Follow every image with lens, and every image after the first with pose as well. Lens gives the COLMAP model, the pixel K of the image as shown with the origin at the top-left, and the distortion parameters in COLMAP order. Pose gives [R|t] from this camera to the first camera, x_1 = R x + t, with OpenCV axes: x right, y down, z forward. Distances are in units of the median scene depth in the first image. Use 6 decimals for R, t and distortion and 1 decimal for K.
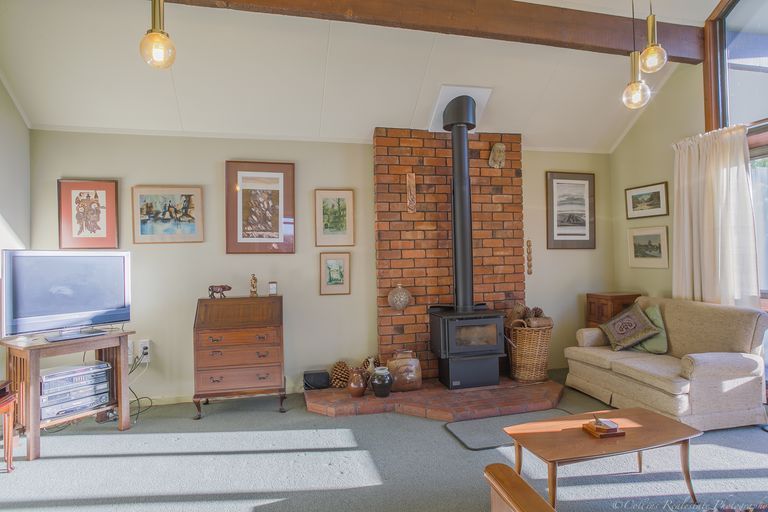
lens RADIAL K [[439.6, 0, 384.1], [0, 439.6, 253.5], [0, 0, 1]] dist [-0.051662, 0.028345]
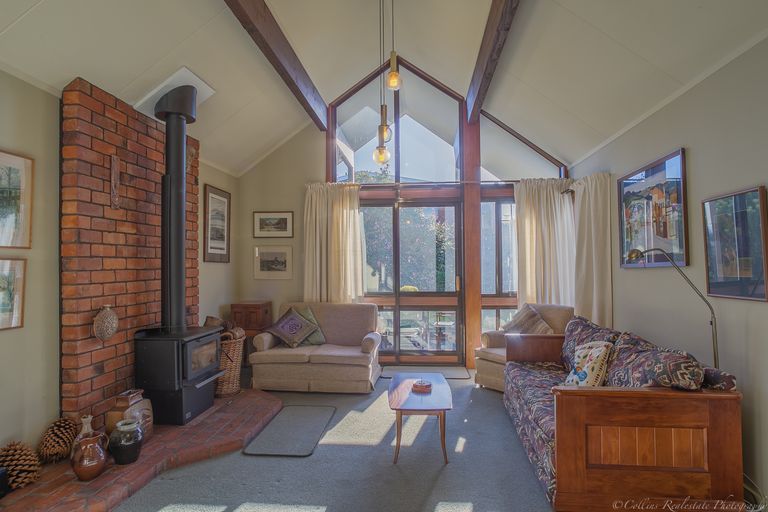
lens RADIAL K [[439.6, 0, 380.9], [0, 439.6, 254.6], [0, 0, 1]] dist [-0.051662, 0.028345]
pose [[0.326247, 0.041197, 0.944386, -0.487507], [-0.008709, 0.999138, -0.040576, 0.011674], [-0.945244, 0.005013, 0.326325, 0.336064]]
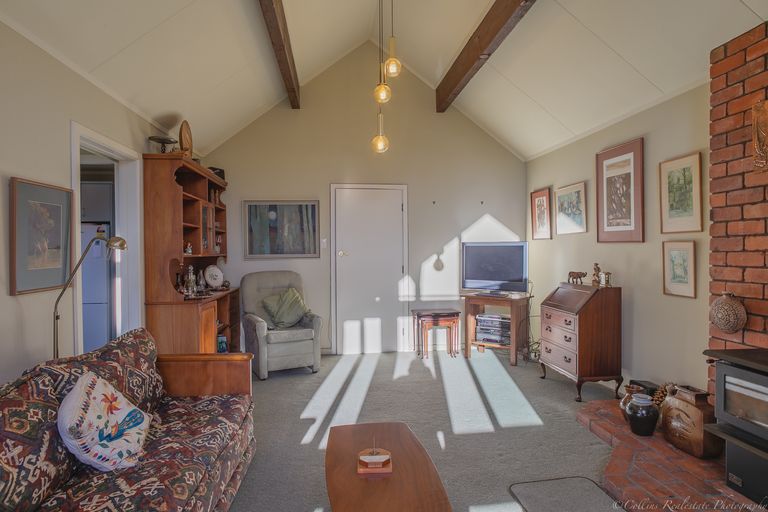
lens RADIAL K [[439.6, 0, 385.0], [0, 439.6, 253.9], [0, 0, 1]] dist [-0.051662, 0.028345]
pose [[-0.116993, 0.028385, -0.992727, 0.690306], [0.018548, 0.999480, 0.026392, -0.008958], [0.992960, -0.015326, -0.117459, 0.582453]]
